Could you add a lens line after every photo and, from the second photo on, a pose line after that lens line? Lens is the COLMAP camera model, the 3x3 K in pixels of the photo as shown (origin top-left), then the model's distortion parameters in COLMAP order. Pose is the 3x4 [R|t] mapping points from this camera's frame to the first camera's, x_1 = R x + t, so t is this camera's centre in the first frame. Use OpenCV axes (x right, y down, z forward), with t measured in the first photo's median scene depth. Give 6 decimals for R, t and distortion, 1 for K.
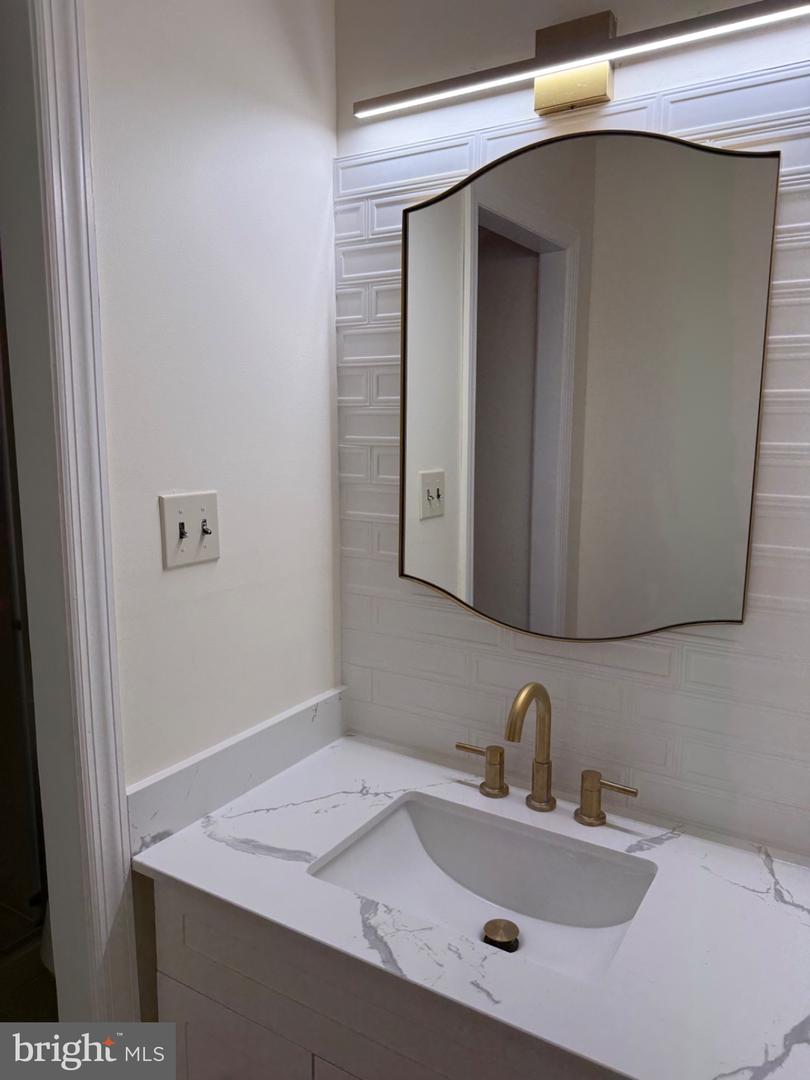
lens RADIAL K [[773.1, 0, 404.3], [0, 773.1, 539.0], [0, 0, 1]] dist [0.031073, -0.038194]
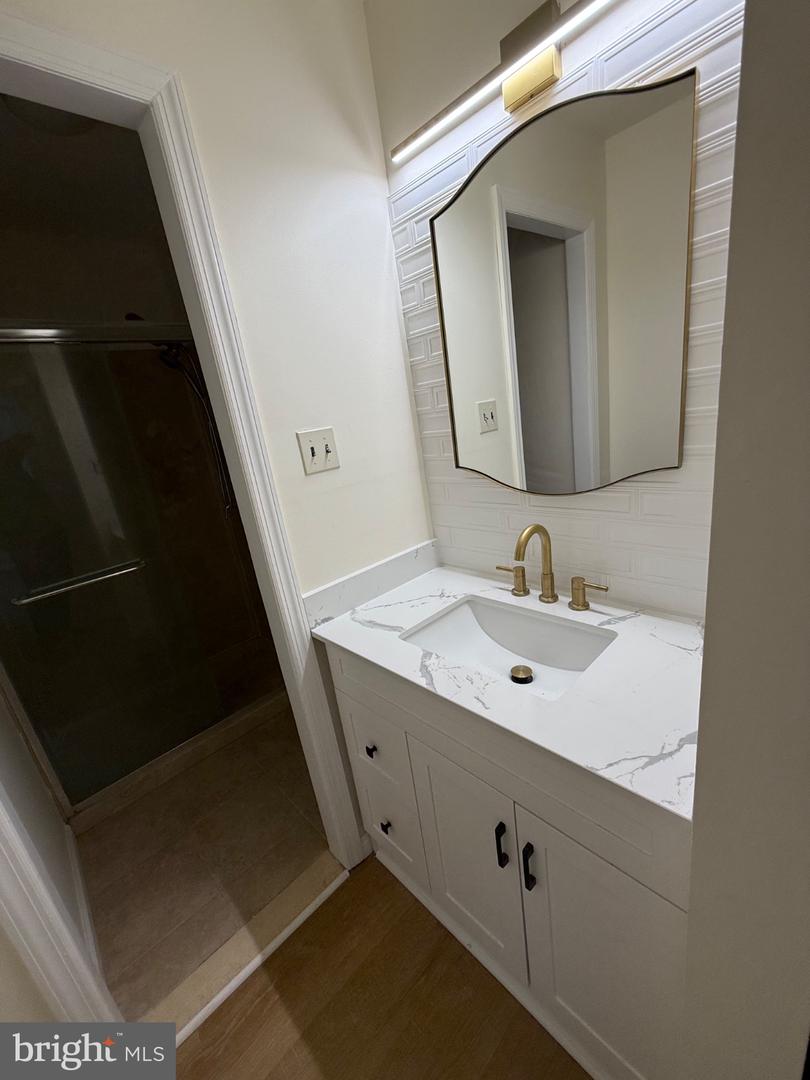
lens RADIAL K [[436.7, 0, 404.3], [0, 436.7, 540.1], [0, 0, 1]] dist [0.000687, 0.000692]
pose [[0.954782, -0.065332, -0.290039, 0.169802], [0.111781, 0.982863, 0.146578, 0.059958], [0.275492, -0.172371, 0.945723, 0.091059]]
